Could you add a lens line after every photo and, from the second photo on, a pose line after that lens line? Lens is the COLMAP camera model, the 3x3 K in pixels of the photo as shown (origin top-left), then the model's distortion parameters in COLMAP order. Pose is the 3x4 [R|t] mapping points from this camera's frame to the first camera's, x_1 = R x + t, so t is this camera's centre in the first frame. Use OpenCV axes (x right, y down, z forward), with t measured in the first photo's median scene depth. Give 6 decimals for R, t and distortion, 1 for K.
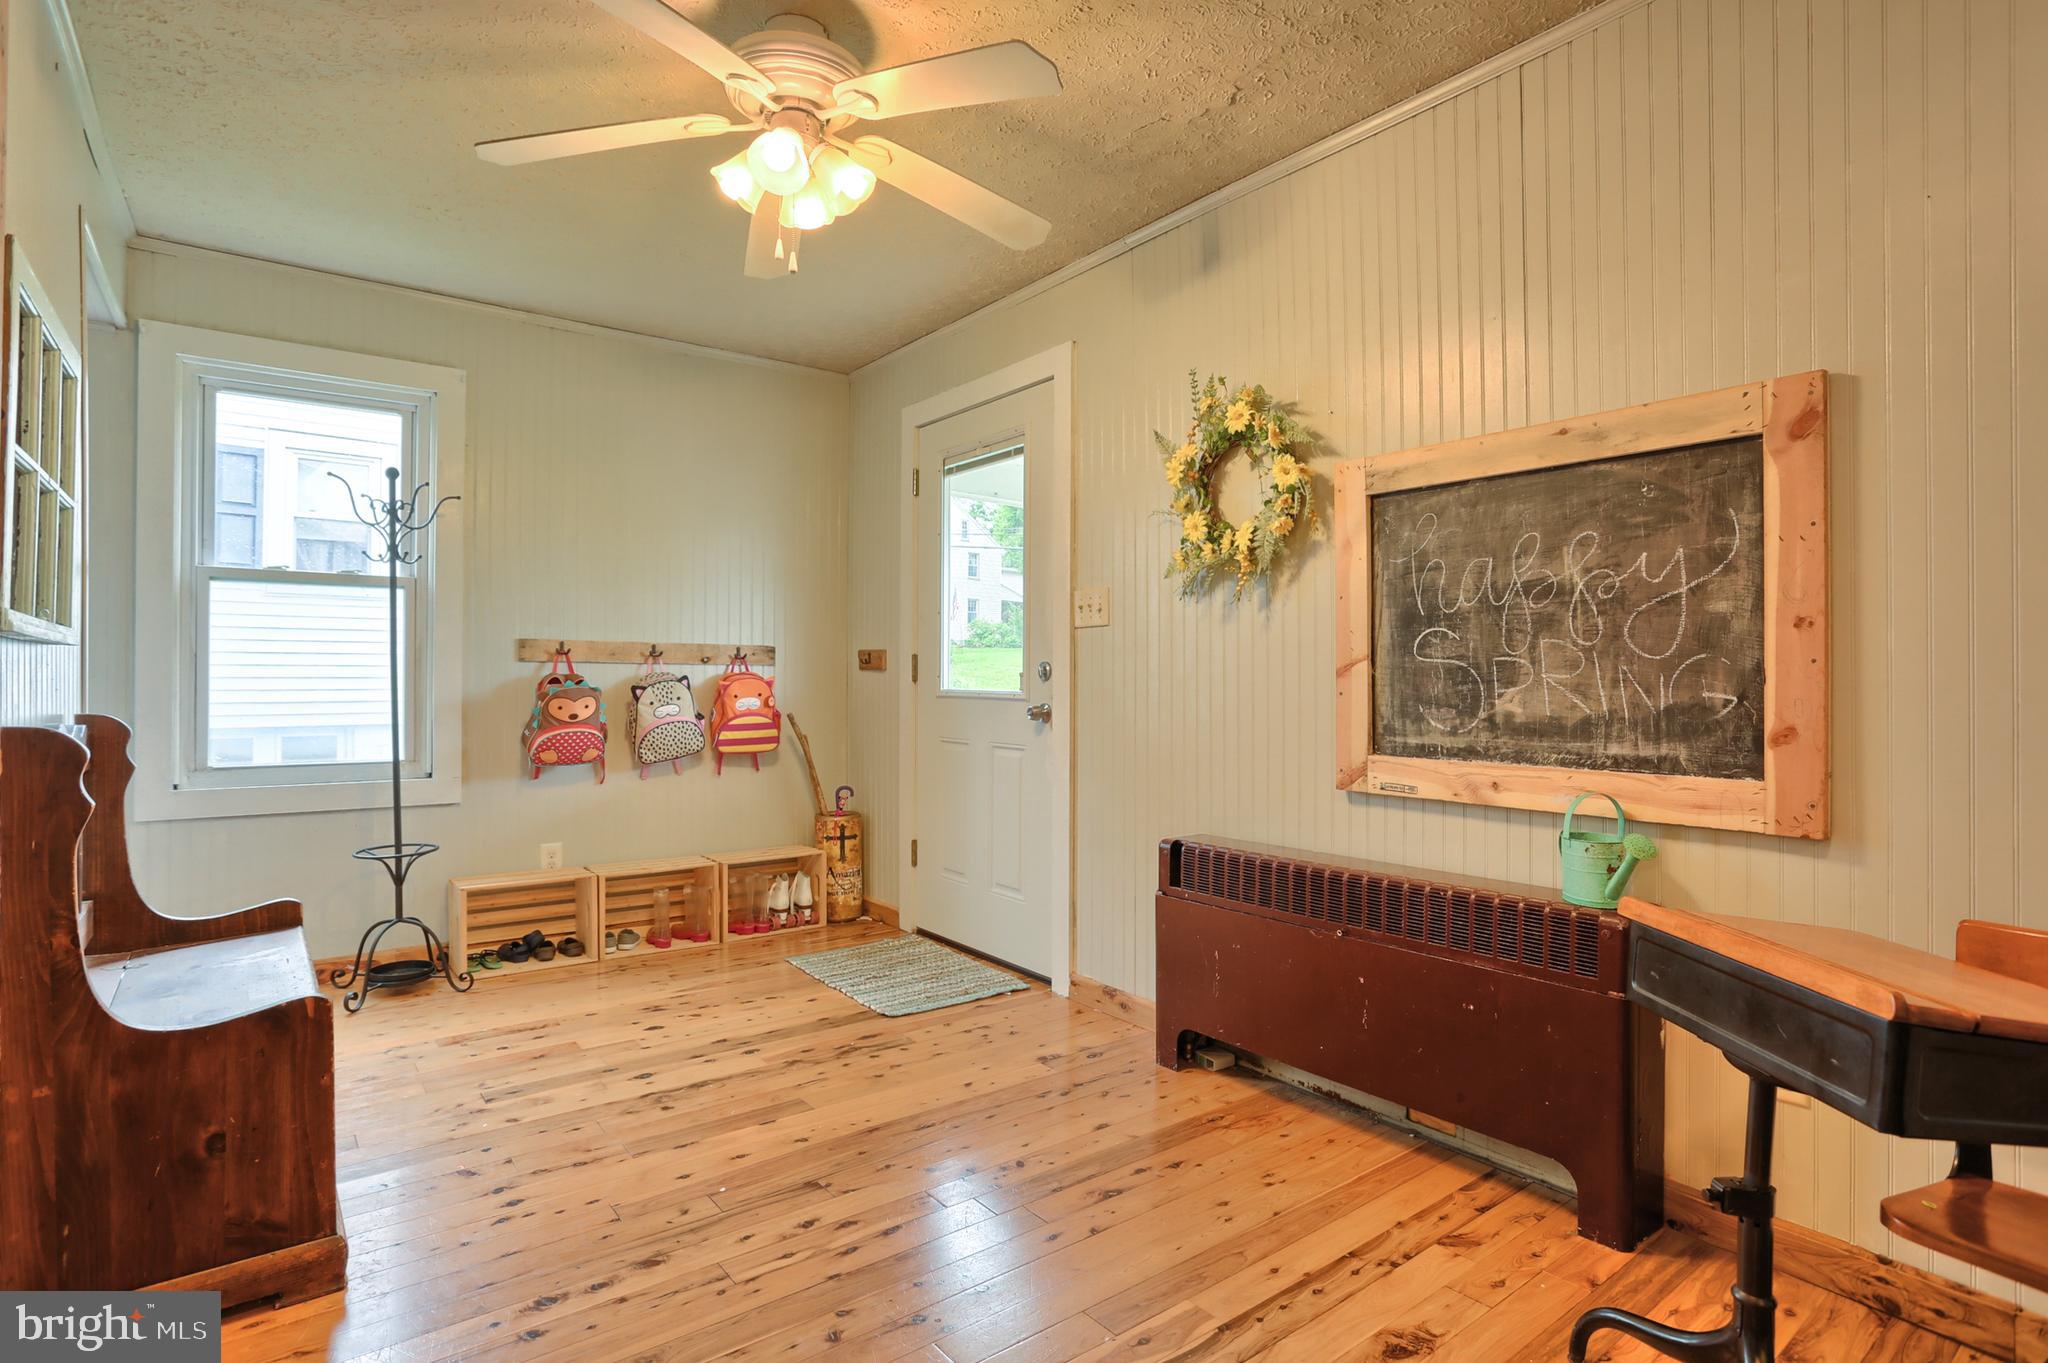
lens RADIAL K [[1033.7, 0, 1030.9], [0, 1033.7, 688.9], [0, 0, 1]] dist [-0.048917, 0.024831]
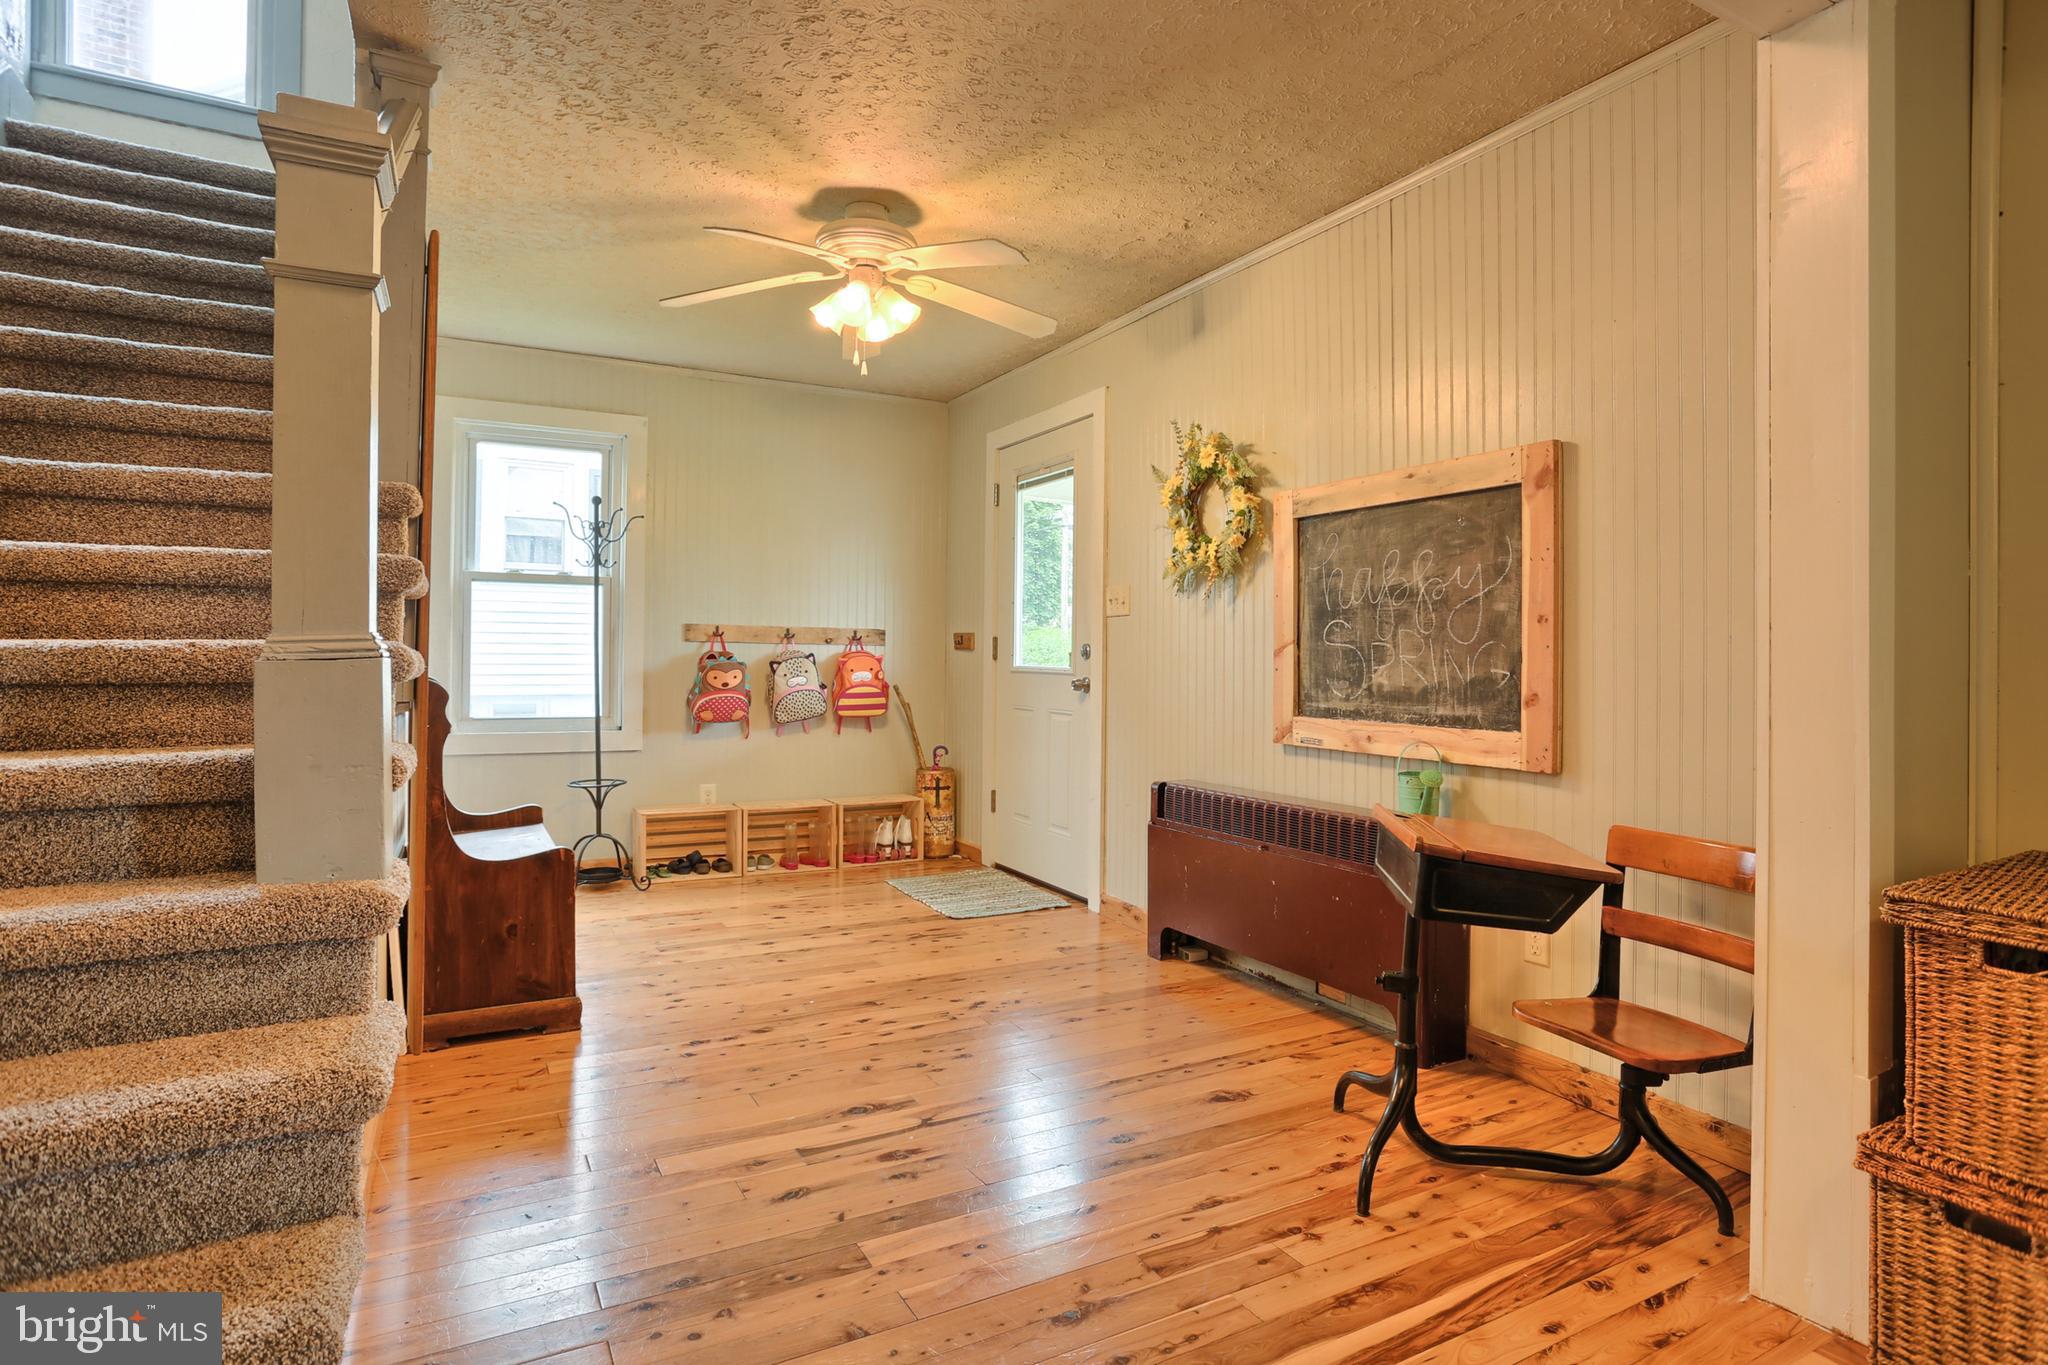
lens RADIAL K [[1079.8, 0, 1024.5], [0, 1079.8, 670.3], [0, 0, 1]] dist [-0.033270, 0.001232]
pose [[0.987439, 0.007994, -0.157801, 0.190310], [-0.007895, 0.999968, 0.001253, 0.006020], [0.157806, 0.000008, 0.987470, -0.381356]]
